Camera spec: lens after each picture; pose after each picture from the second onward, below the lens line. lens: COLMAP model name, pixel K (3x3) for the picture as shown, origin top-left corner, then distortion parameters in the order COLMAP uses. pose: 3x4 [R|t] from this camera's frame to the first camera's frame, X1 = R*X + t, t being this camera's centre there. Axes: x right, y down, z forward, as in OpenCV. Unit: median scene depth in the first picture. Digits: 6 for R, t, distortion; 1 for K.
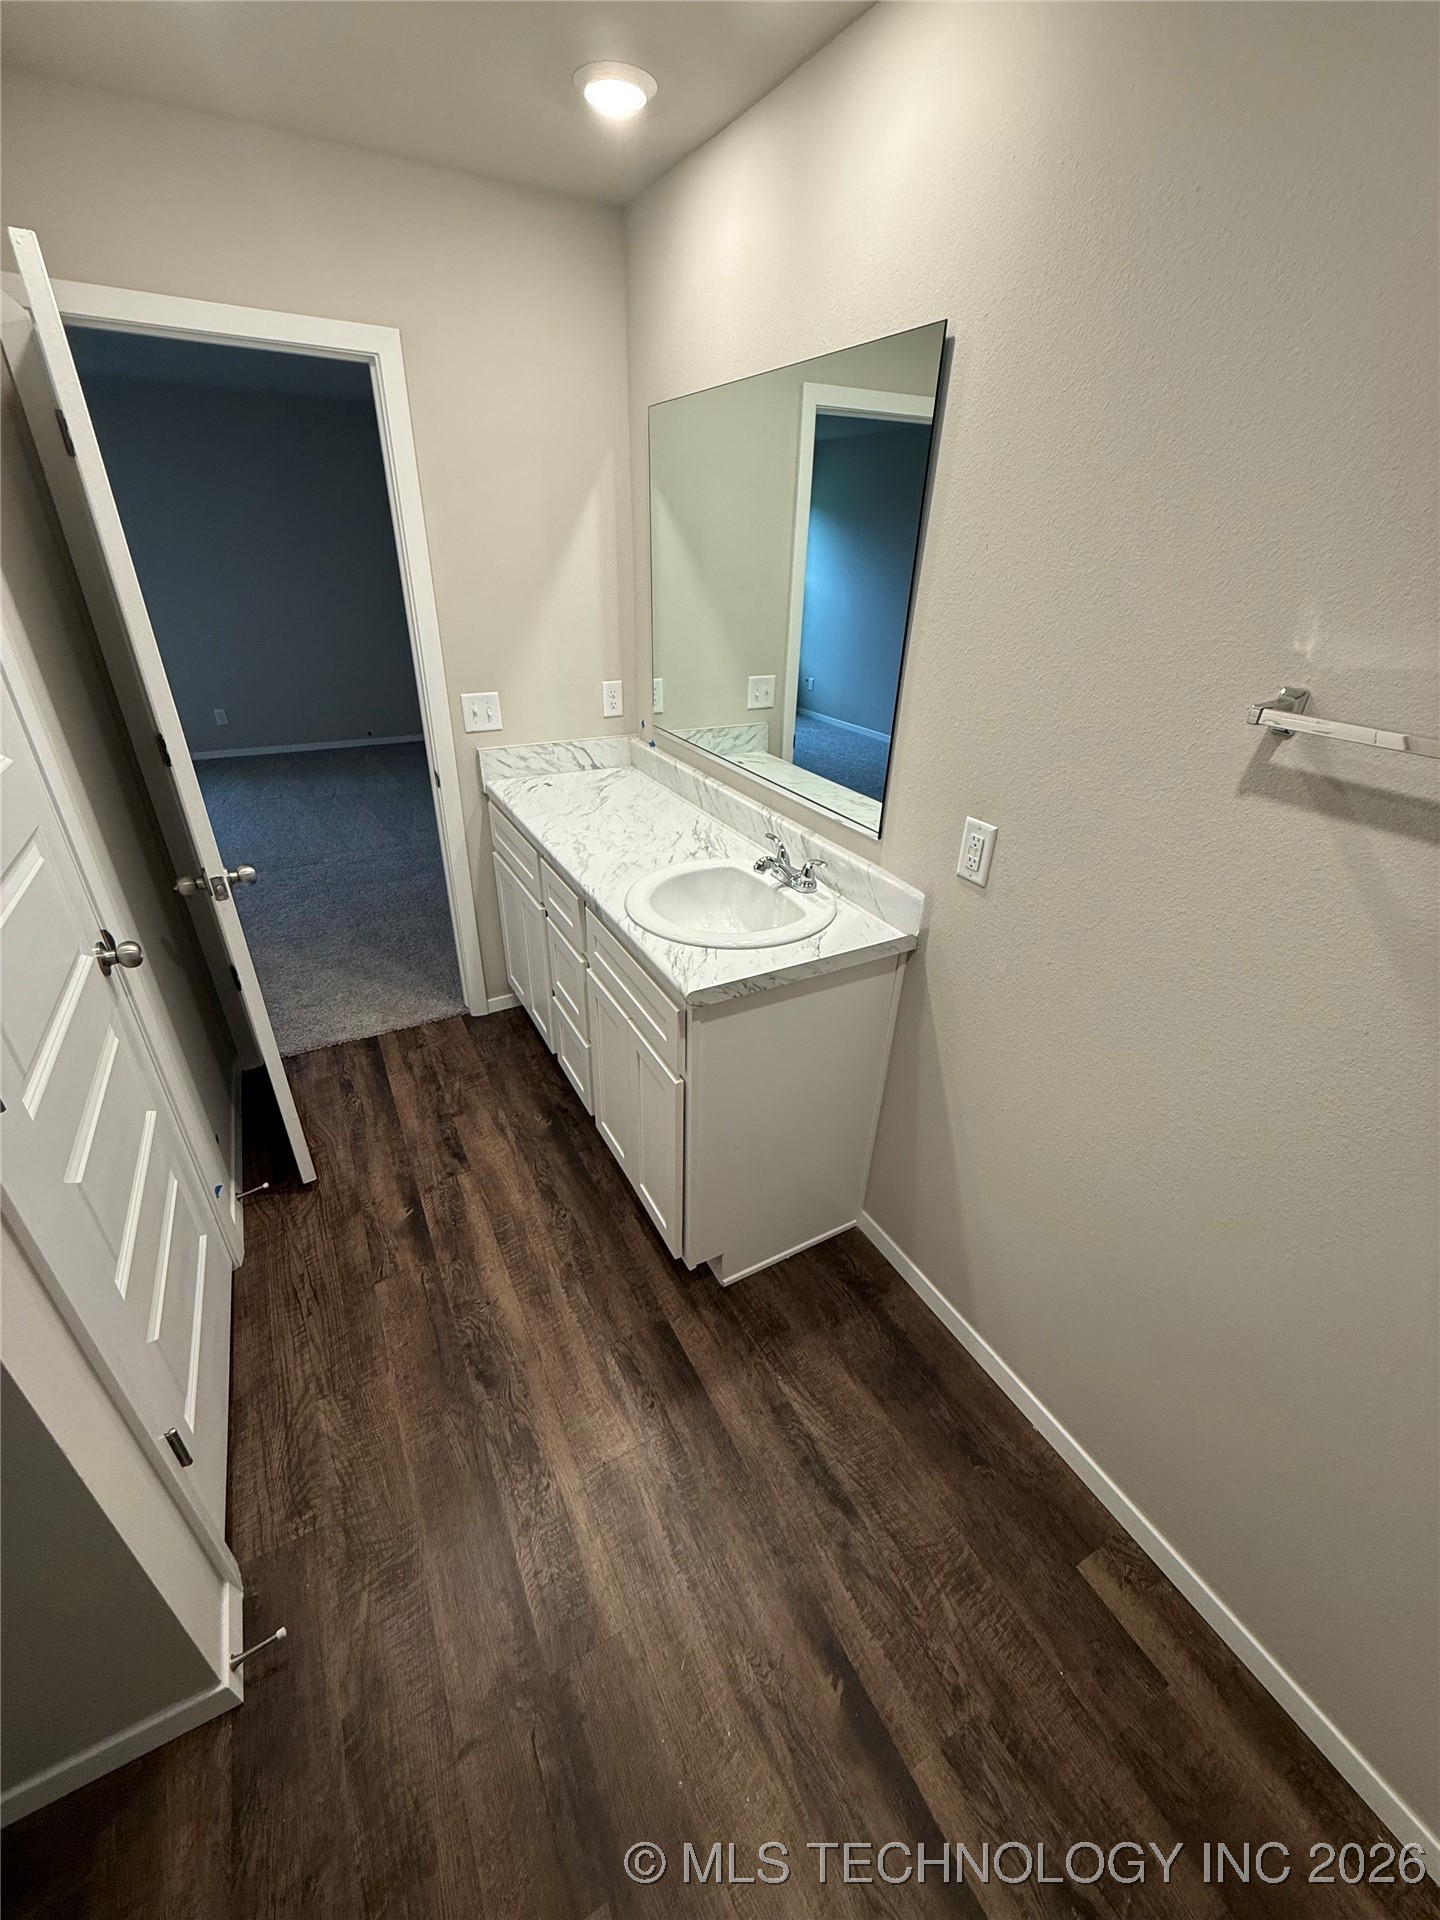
lens RADIAL K [[767.2, 0, 720.0], [0, 767.2, 960.0], [0, 0, 1]] dist [0.000782, 0.000168]
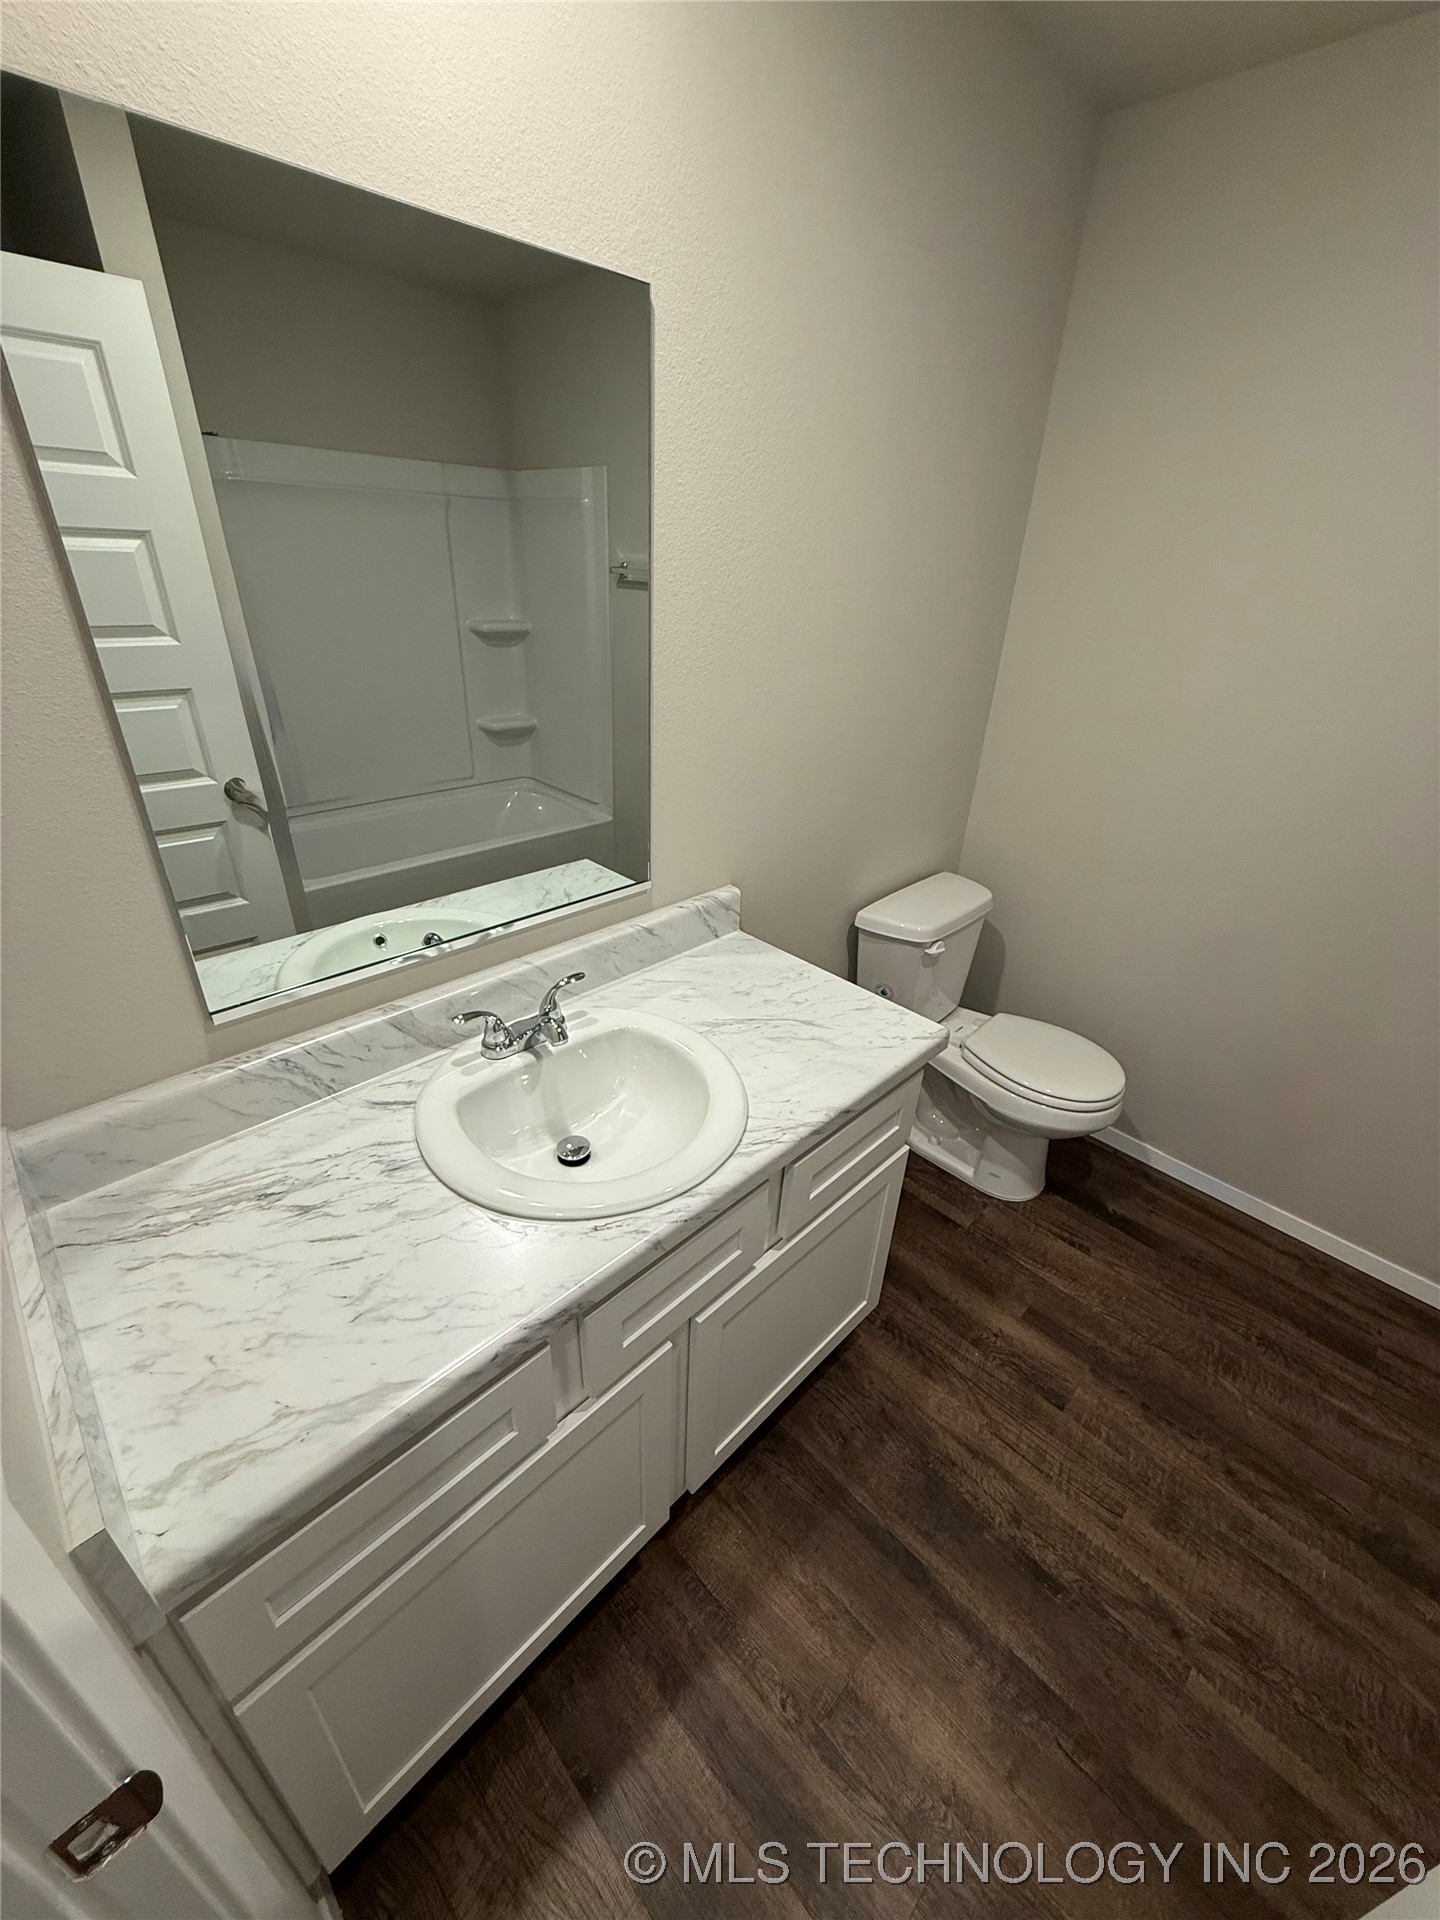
lens RADIAL K [[767.2, 0, 720.0], [0, 767.2, 960.0], [0, 0, 1]] dist [0.000782, 0.000168]
pose [[-0.292653, -0.460190, 0.838200, -0.428937], [0.426839, 0.721529, 0.545164, -0.395677], [-0.855665, 0.517321, -0.014731, 0.740592]]
